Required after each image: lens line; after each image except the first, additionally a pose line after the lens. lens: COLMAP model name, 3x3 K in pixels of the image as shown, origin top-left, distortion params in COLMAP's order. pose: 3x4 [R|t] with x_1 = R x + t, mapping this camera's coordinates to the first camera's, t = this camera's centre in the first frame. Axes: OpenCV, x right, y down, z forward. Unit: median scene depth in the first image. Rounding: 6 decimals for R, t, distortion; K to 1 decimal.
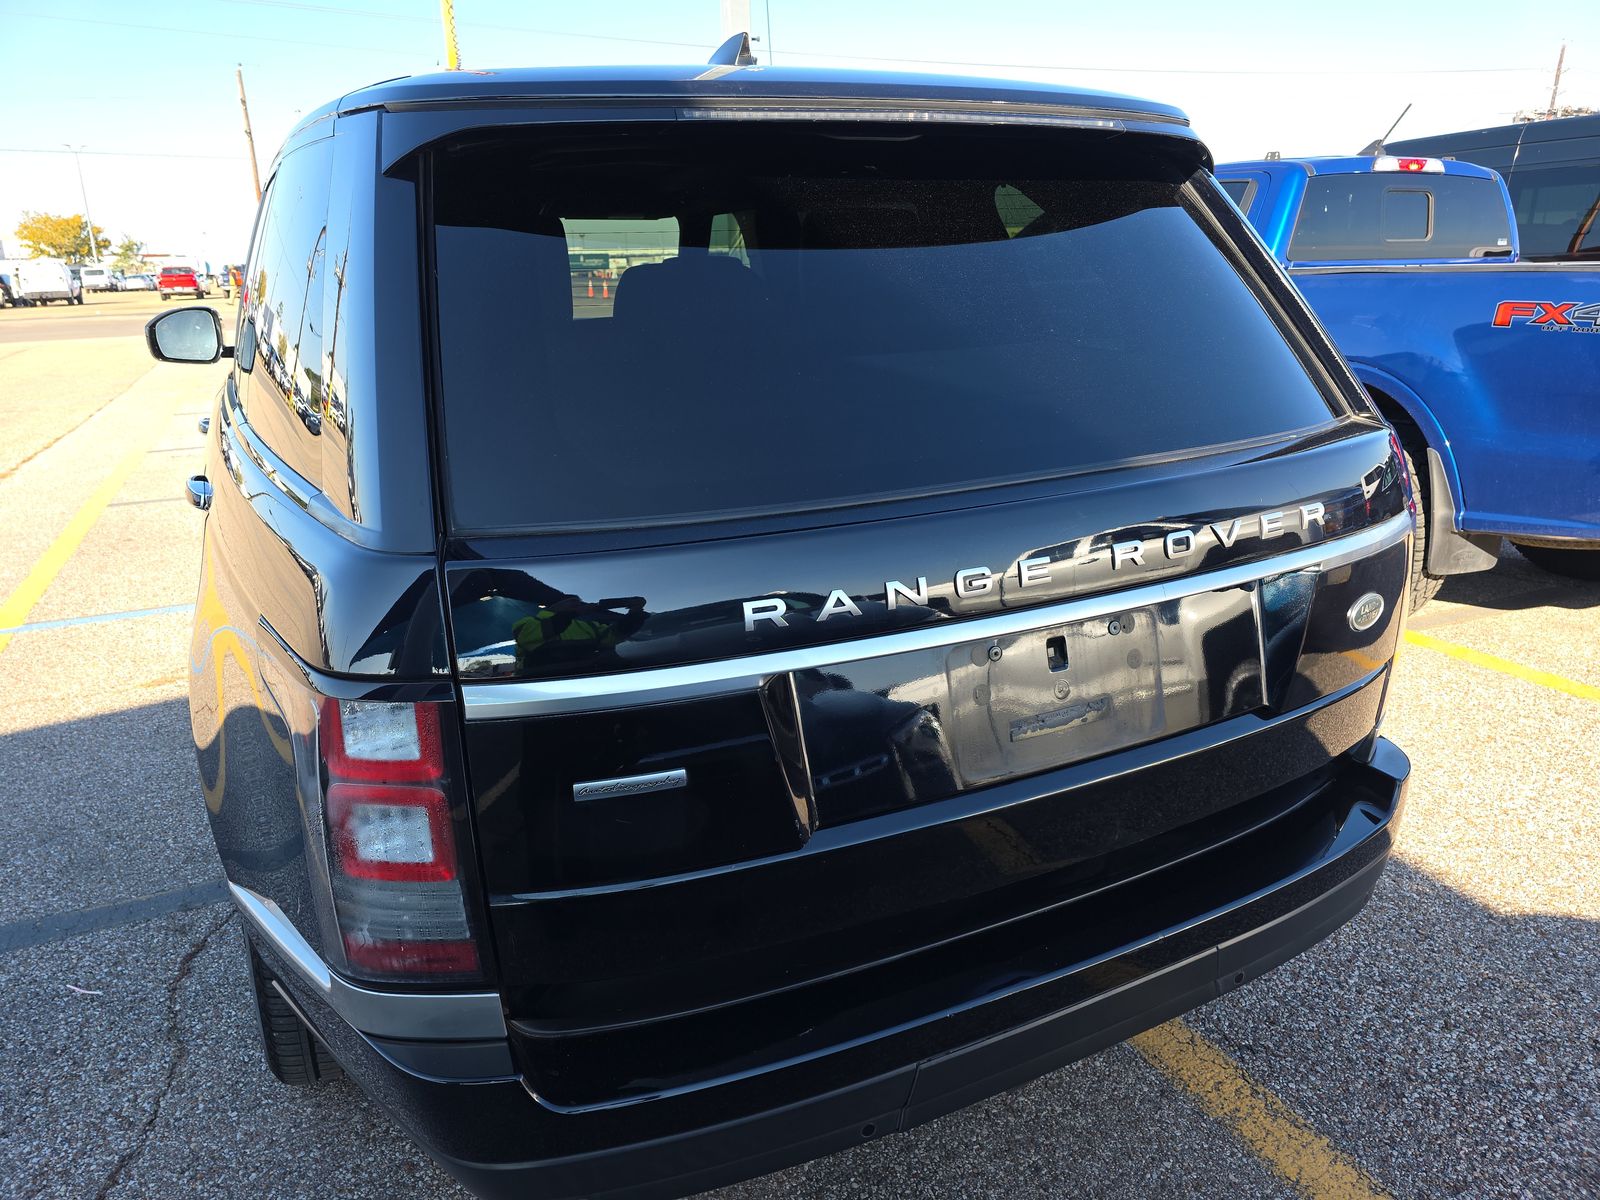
lens RADIAL K [[1084.2, 0, 795.2], [0, 1084.2, 553.7], [0, 0, 1]] dist [0.055767, -0.051769]
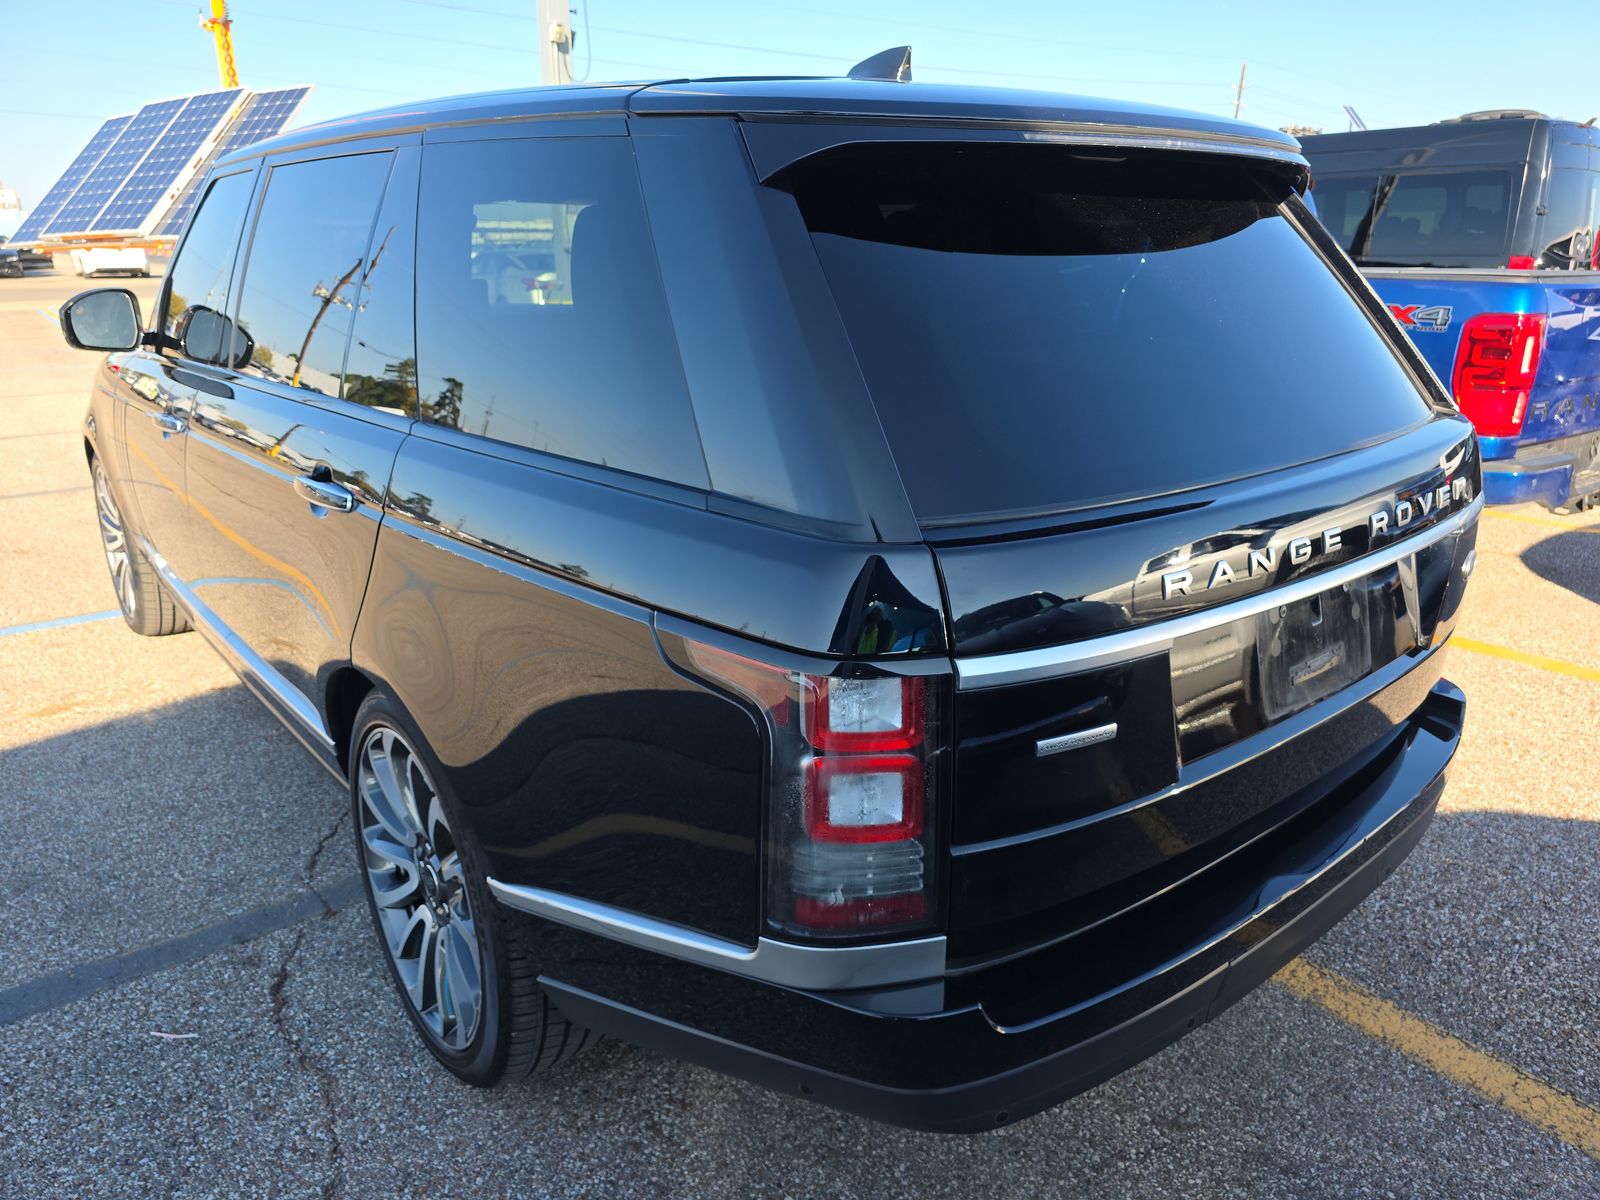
lens RADIAL K [[1092.9, 0, 803.5], [0, 1092.9, 574.4], [0, 0, 1]] dist [0.057777, -0.061657]
pose [[0.971795, -0.042628, 0.231943, -0.406601], [0.035551, 0.998769, 0.034605, -0.005721], [-0.233132, -0.025383, 0.972114, -0.026536]]
